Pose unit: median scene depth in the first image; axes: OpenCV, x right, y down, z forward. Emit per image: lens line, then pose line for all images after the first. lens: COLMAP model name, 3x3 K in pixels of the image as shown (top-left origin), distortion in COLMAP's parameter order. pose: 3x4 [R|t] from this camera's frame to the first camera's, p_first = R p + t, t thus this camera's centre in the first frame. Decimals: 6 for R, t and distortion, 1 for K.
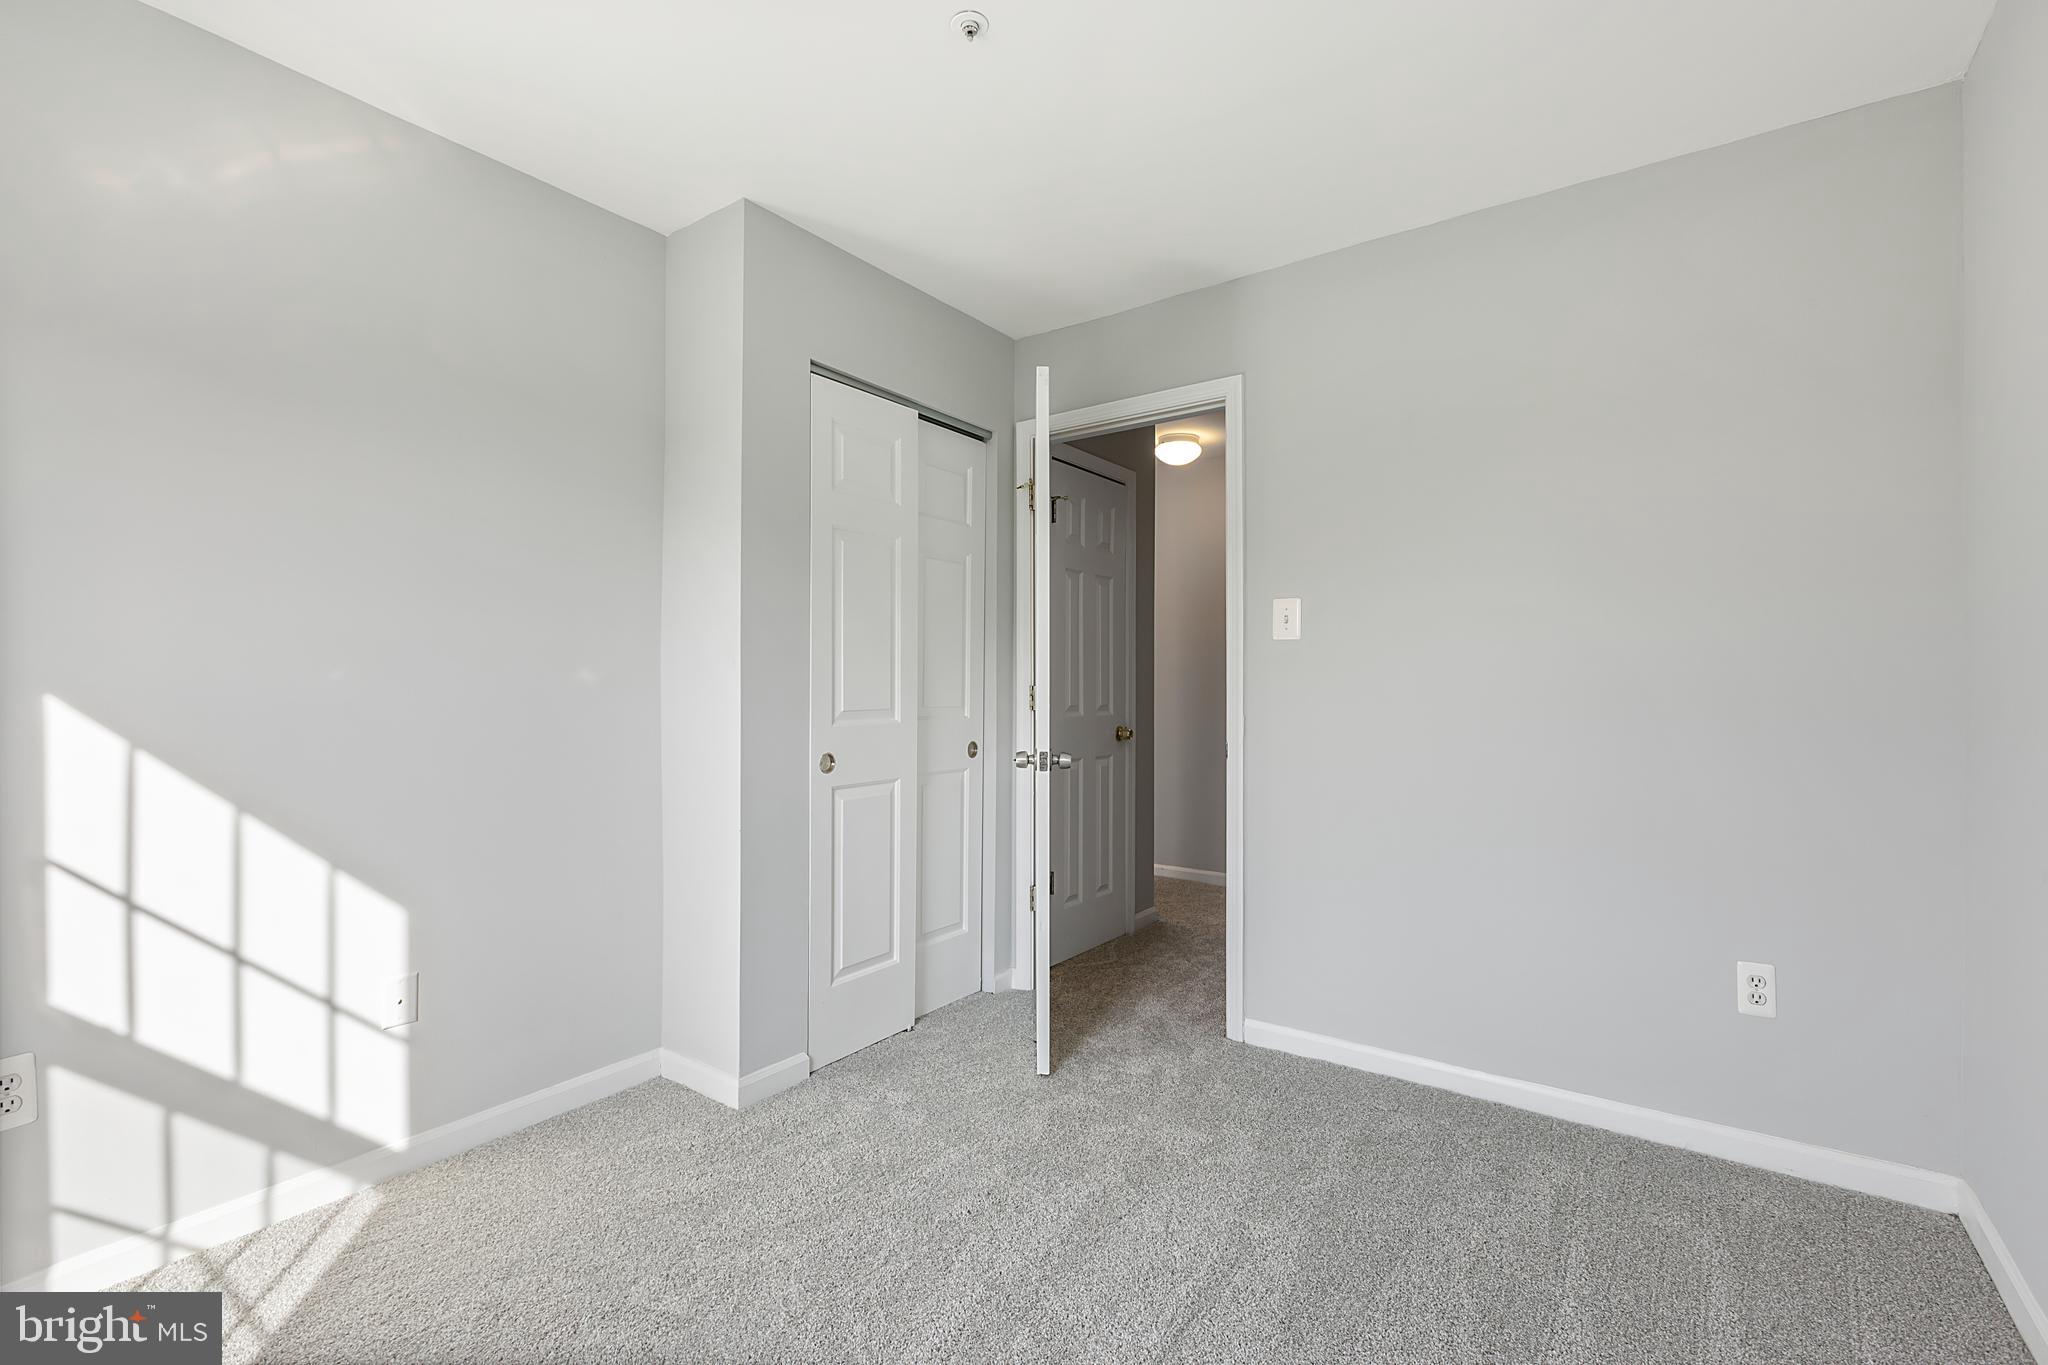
lens RADIAL K [[916.5, 0, 1018.1], [0, 916.5, 684.0], [0, 0, 1]] dist [0.003509, -0.000650]
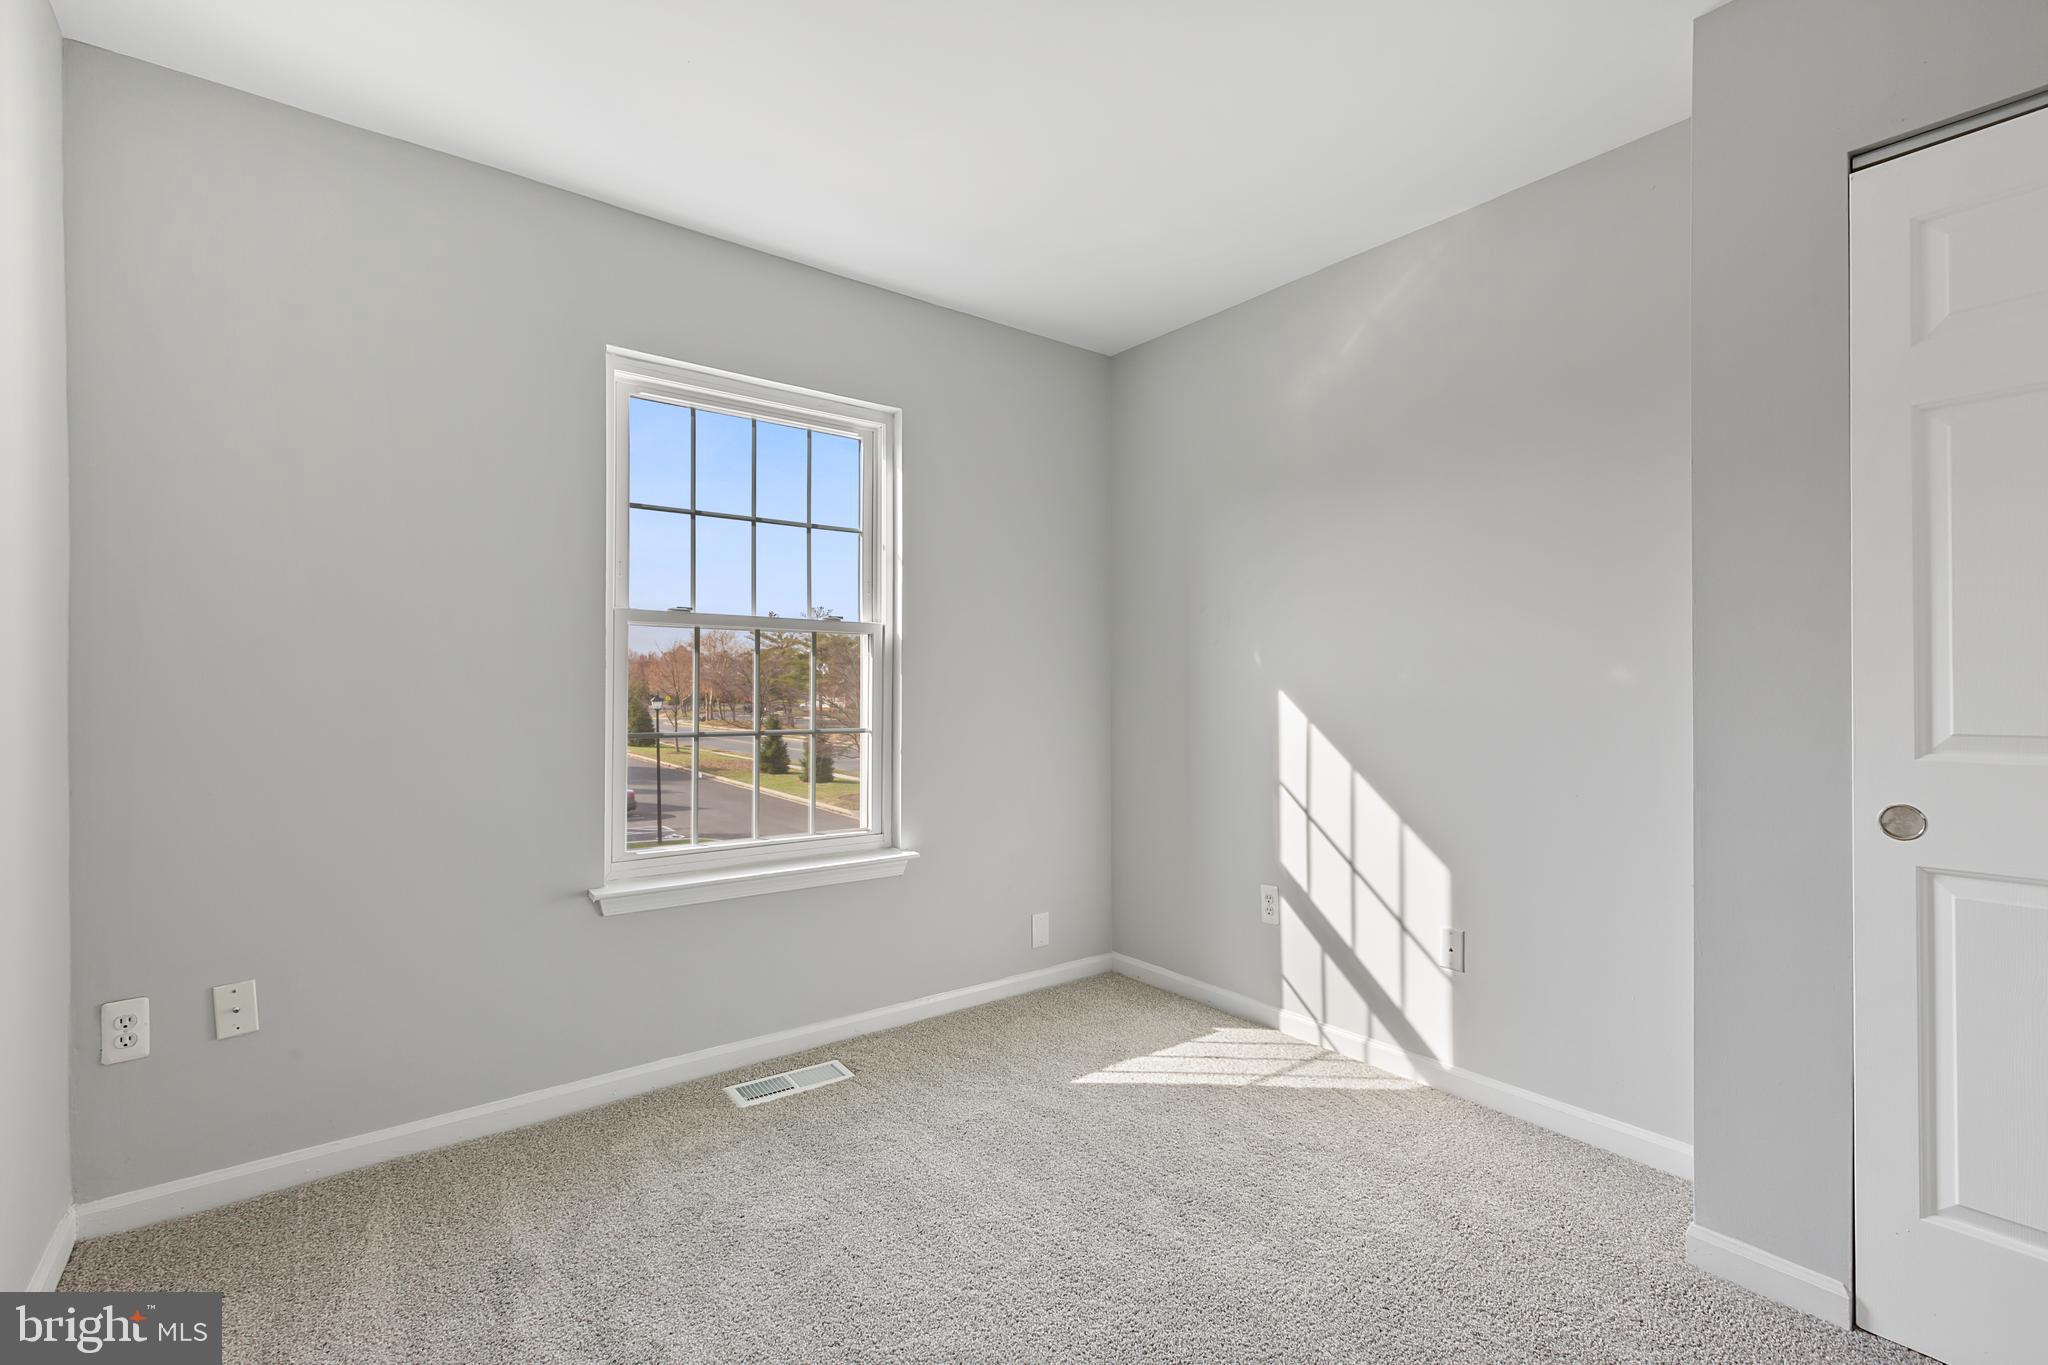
lens RADIAL K [[912.1, 0, 1026.0], [0, 912.1, 676.1], [0, 0, 1]] dist [0.002892, 0.000271]
pose [[-0.282092, -0.011221, -0.959322, 0.706192], [-0.006343, 0.999932, -0.009830, 0.005970], [0.959367, 0.003311, -0.282143, 0.896408]]
